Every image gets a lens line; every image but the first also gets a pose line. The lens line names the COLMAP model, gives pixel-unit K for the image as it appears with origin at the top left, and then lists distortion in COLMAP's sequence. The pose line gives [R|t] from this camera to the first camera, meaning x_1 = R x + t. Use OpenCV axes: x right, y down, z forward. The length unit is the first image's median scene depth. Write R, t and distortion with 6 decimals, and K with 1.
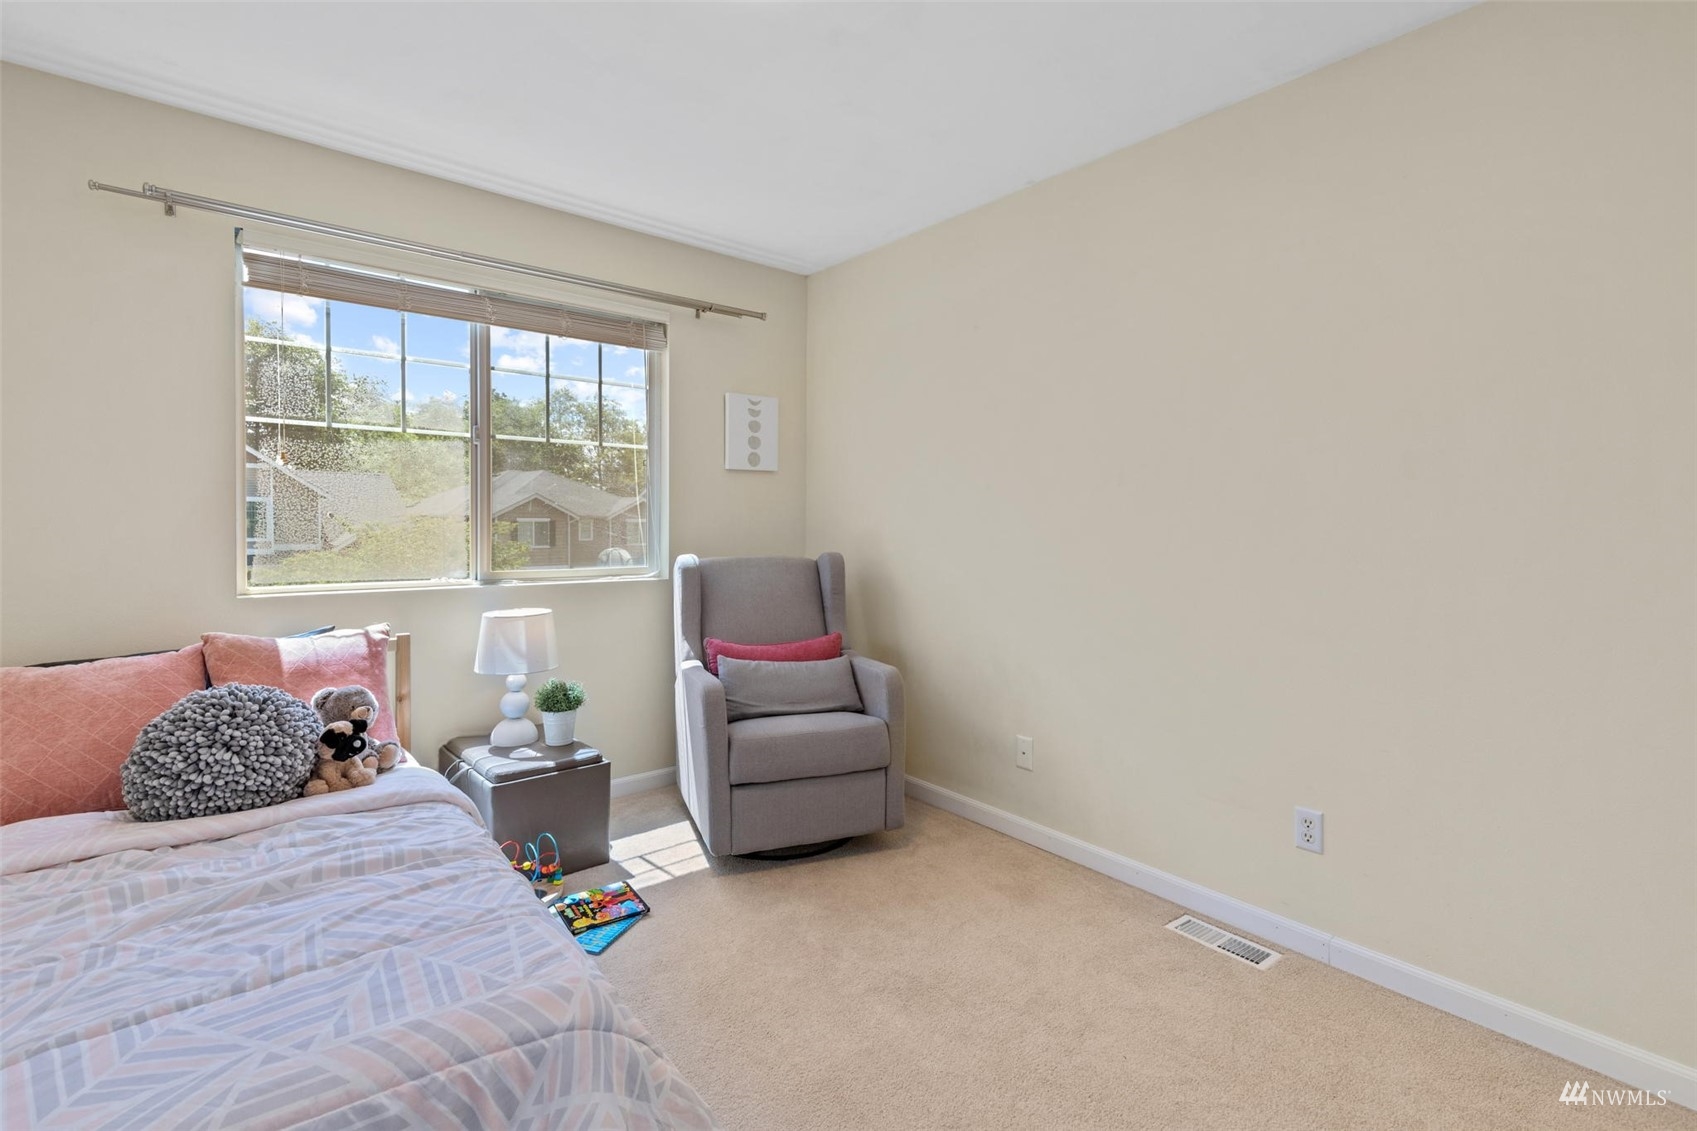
lens RADIAL K [[762.5, 0, 864.1], [0, 762.5, 547.0], [0, 0, 1]] dist [0.004088, 0.000004]
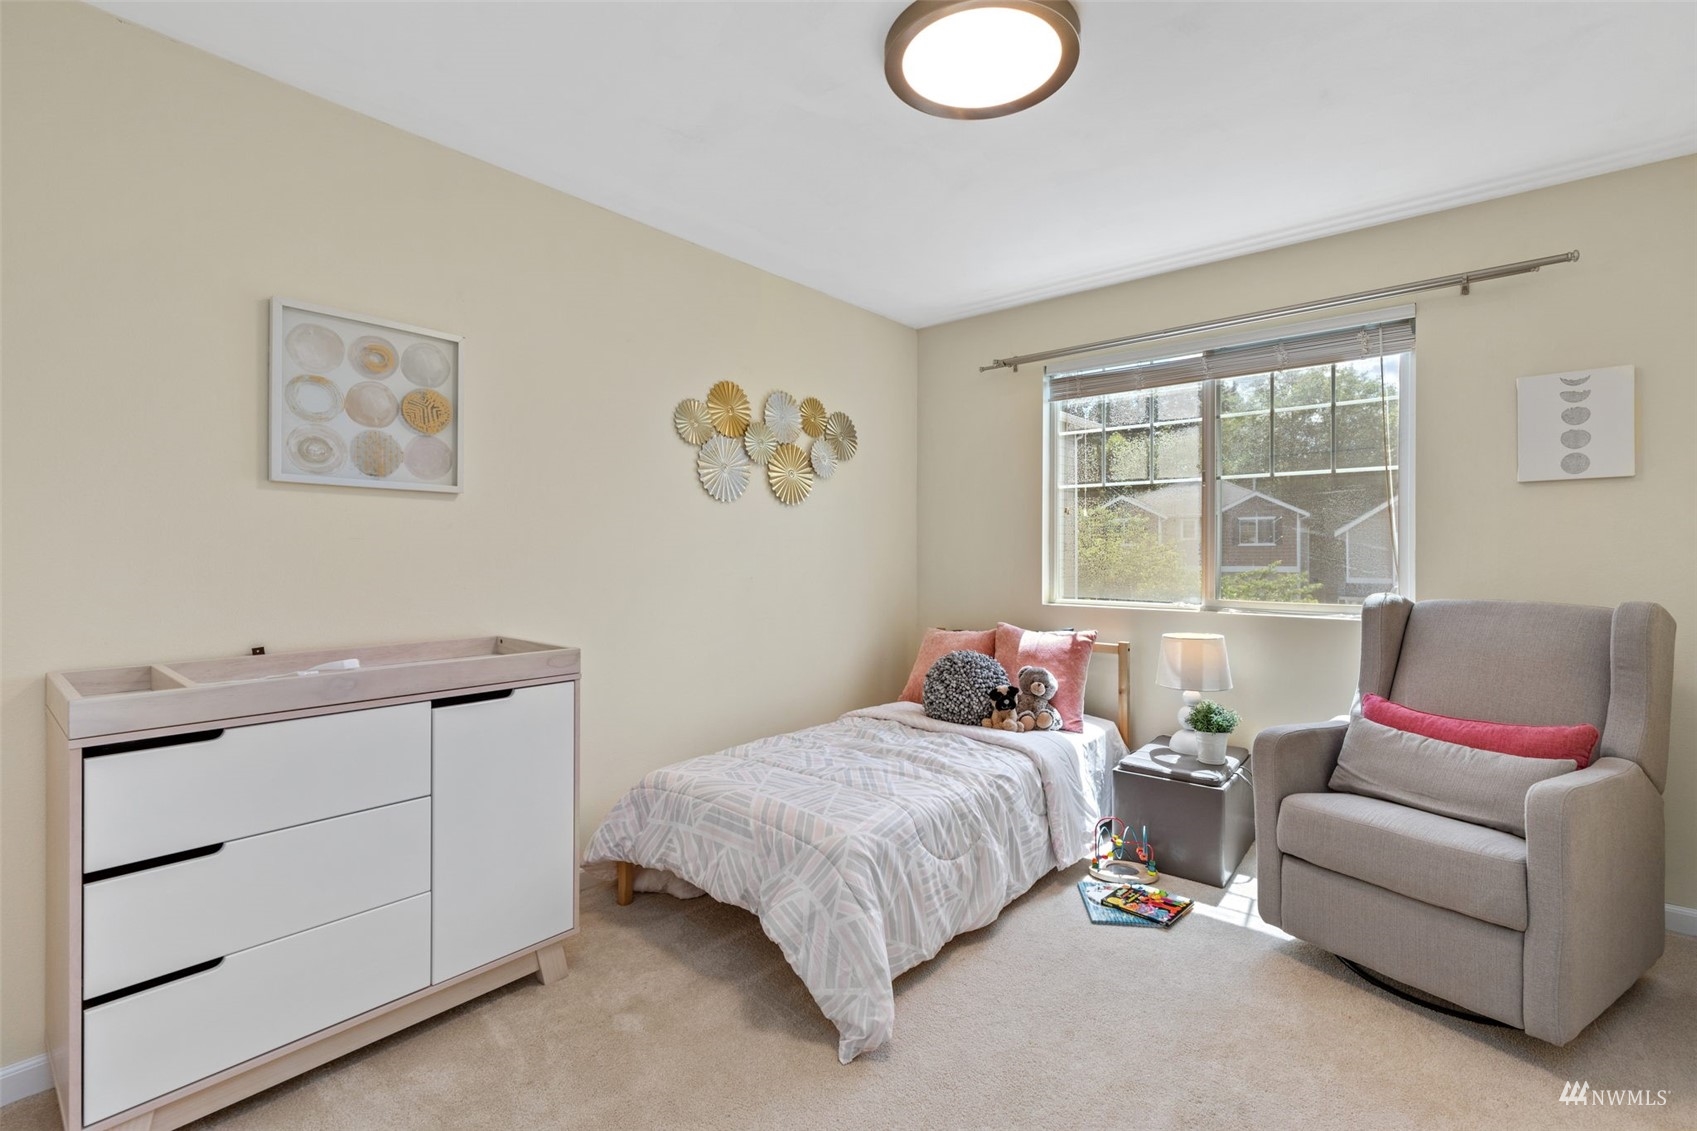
lens RADIAL K [[761.3, 0, 875.0], [0, 761.3, 565.7], [0, 0, 1]] dist [0.004157, 0.000107]
pose [[0.187451, 0.010269, -0.982220, 0.670497], [-0.030912, 0.999512, 0.004551, -0.008830], [0.981787, 0.029509, 0.187677, 0.400041]]
